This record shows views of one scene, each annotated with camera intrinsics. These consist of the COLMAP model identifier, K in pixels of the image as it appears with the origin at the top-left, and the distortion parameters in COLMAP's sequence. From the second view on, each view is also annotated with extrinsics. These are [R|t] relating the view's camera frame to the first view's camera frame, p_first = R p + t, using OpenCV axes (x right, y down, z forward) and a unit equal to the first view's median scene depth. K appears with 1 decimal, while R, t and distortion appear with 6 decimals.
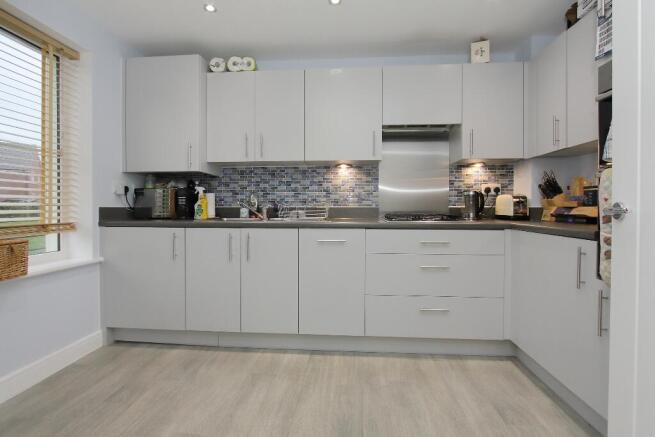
lens RADIAL K [[302.9, 0, 324.9], [0, 302.9, 208.2], [0, 0, 1]] dist [-0.001387, -0.000056]
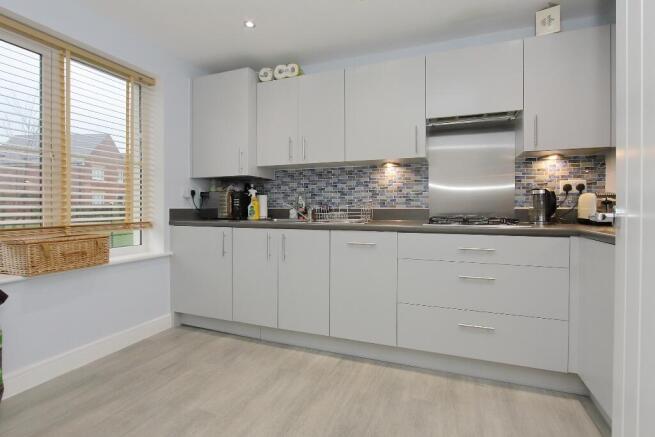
lens RADIAL K [[316.6, 0, 327.7], [0, 316.6, 207.6], [0, 0, 1]] dist [0.000356, -0.000177]
pose [[0.957462, -0.000442, -0.288558, 0.192936], [-0.000014, 0.999999, -0.001577, -0.006093], [0.288558, 0.001514, 0.957461, 0.000598]]
